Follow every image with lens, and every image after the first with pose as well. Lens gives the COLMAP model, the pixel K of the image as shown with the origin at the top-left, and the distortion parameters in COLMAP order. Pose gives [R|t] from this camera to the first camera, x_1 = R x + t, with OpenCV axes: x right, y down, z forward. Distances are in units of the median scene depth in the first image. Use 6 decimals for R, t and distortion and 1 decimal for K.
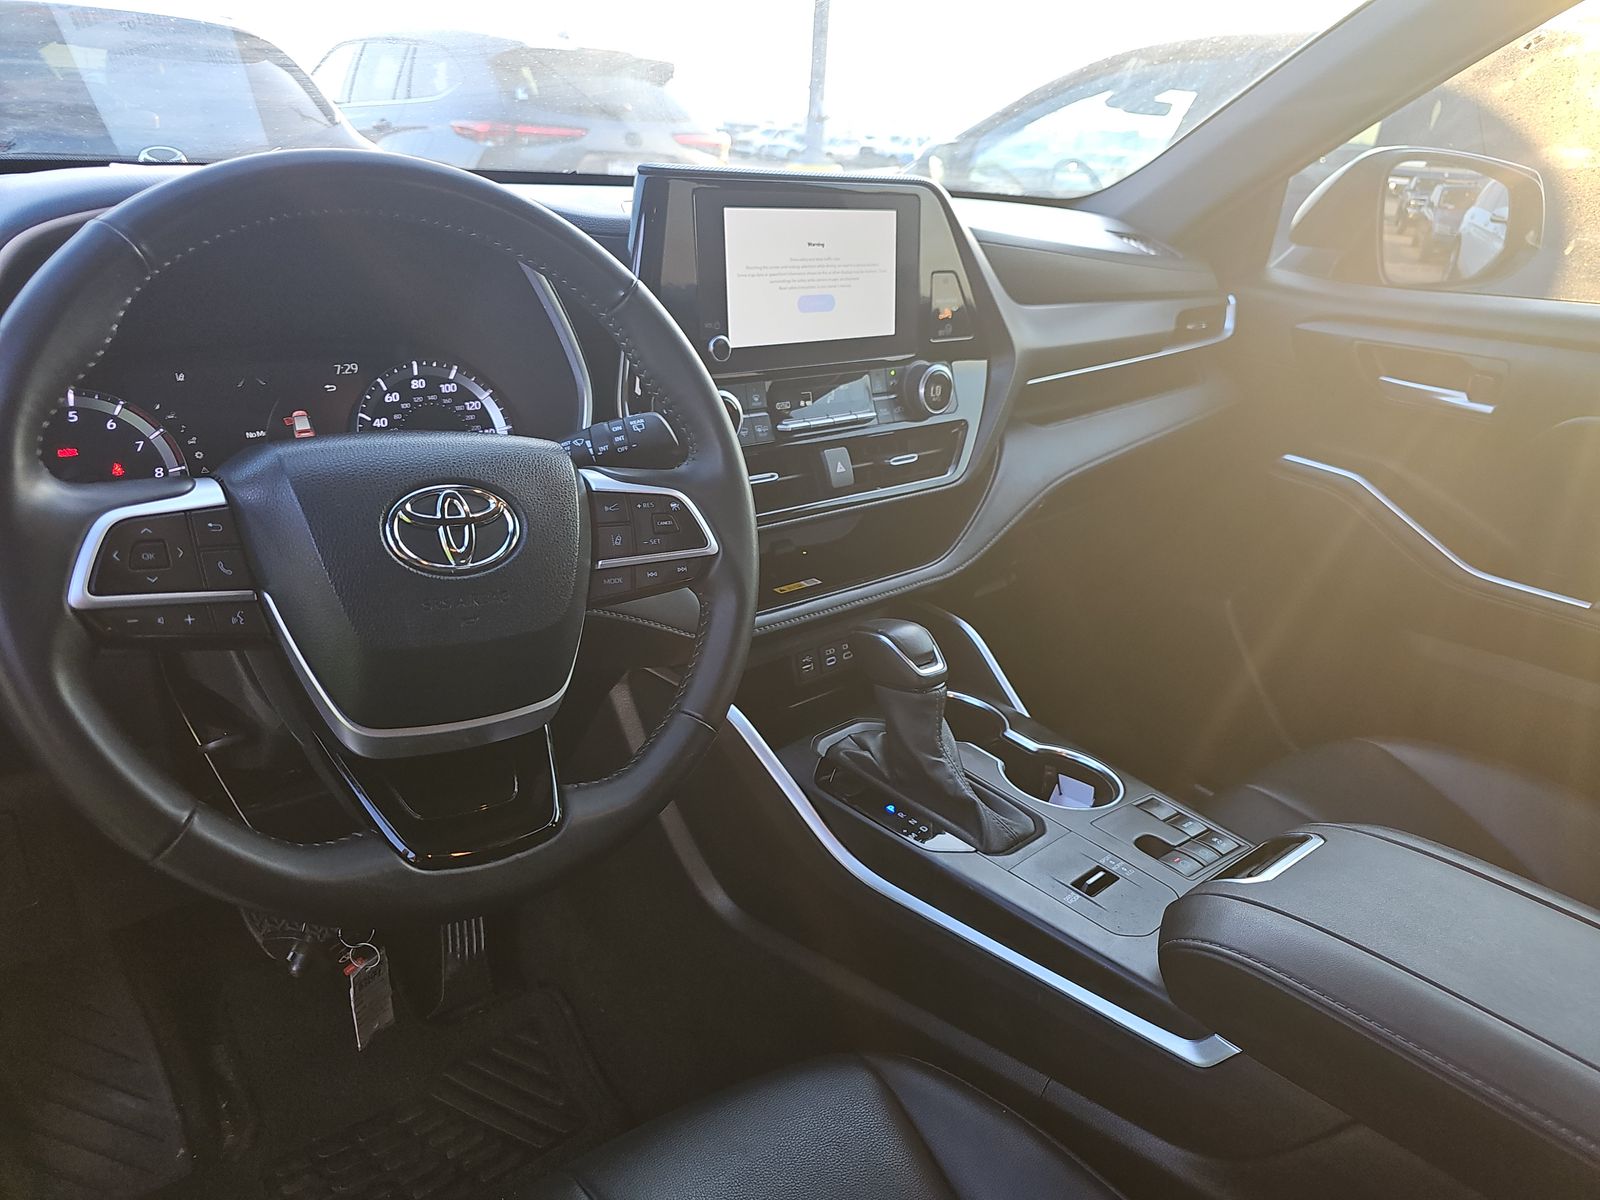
lens RADIAL K [[1063.2, 0, 815.9], [0, 1063.2, 602.7], [0, 0, 1]] dist [0.029356, -0.029740]
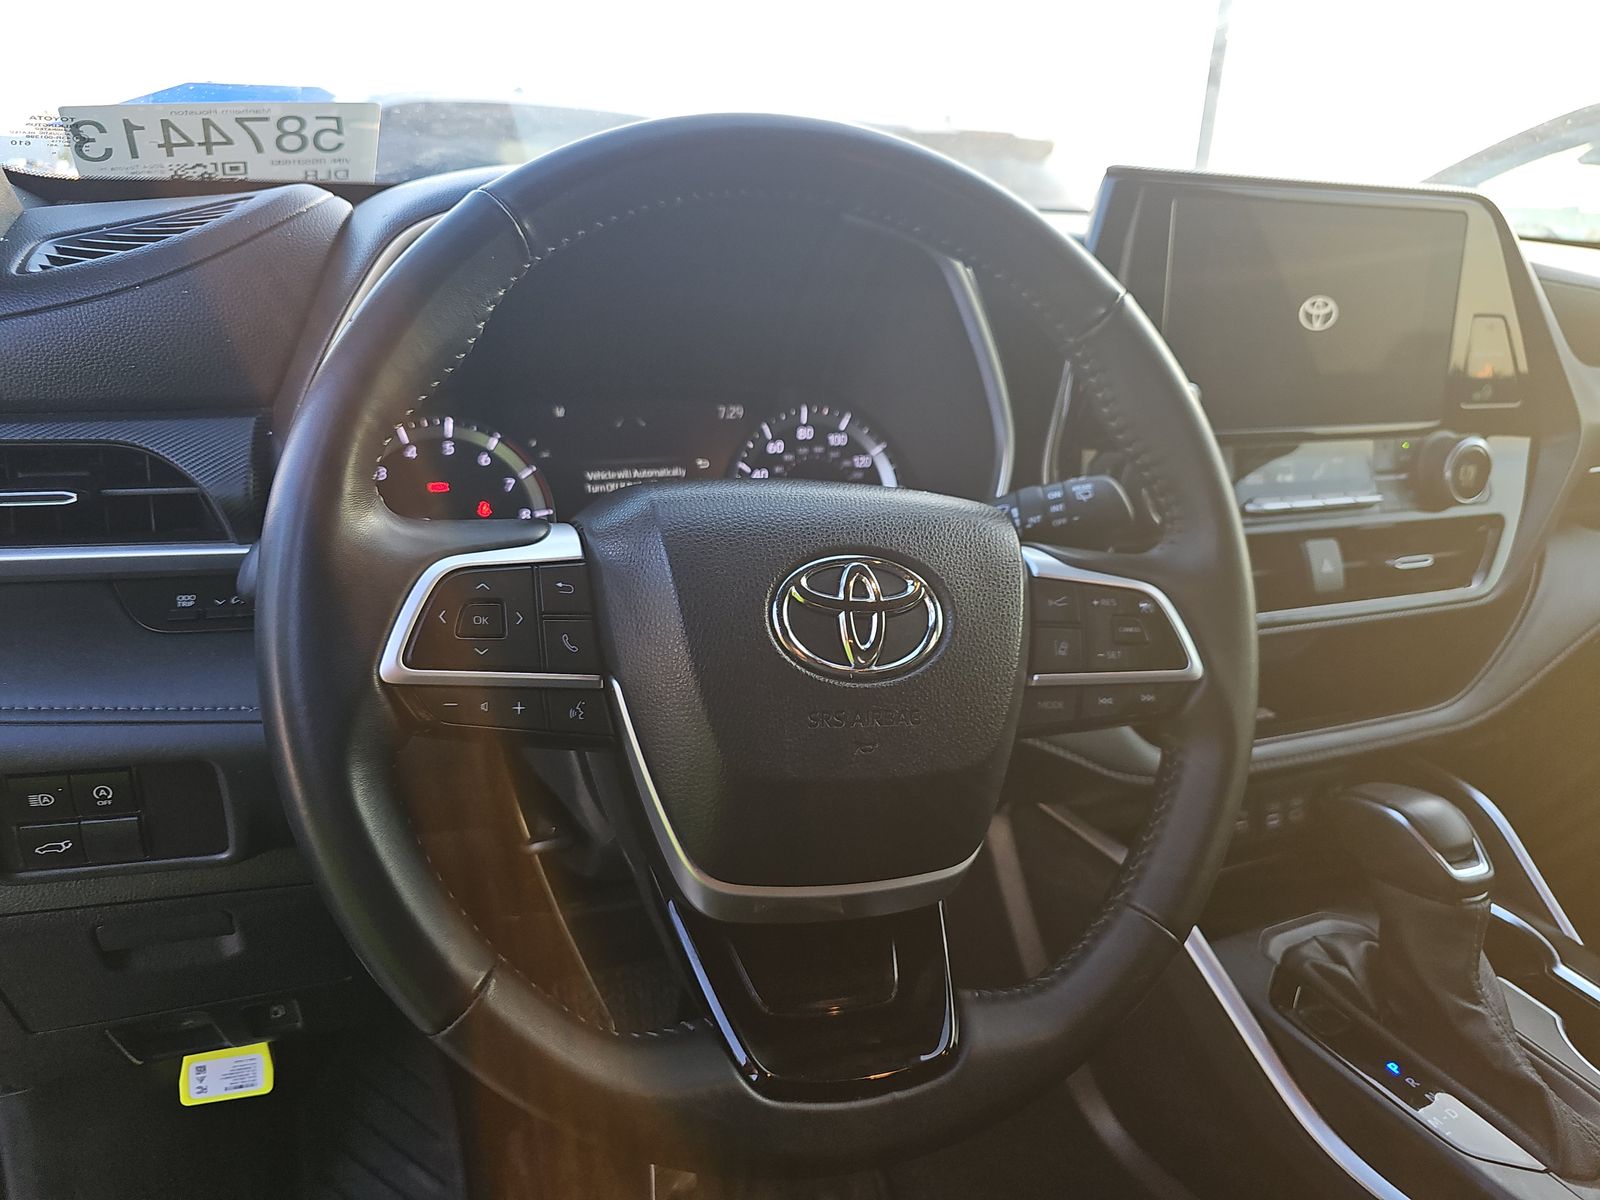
lens RADIAL K [[1063.2, 0, 807.2], [0, 1063.2, 608.1], [0, 0, 1]] dist [0.029356, -0.029740]
pose [[0.949839, 0.089598, -0.299631, -0.107787], [-0.109695, 0.992661, -0.050902, -0.023459], [0.292872, 0.081217, 0.952696, 0.209362]]
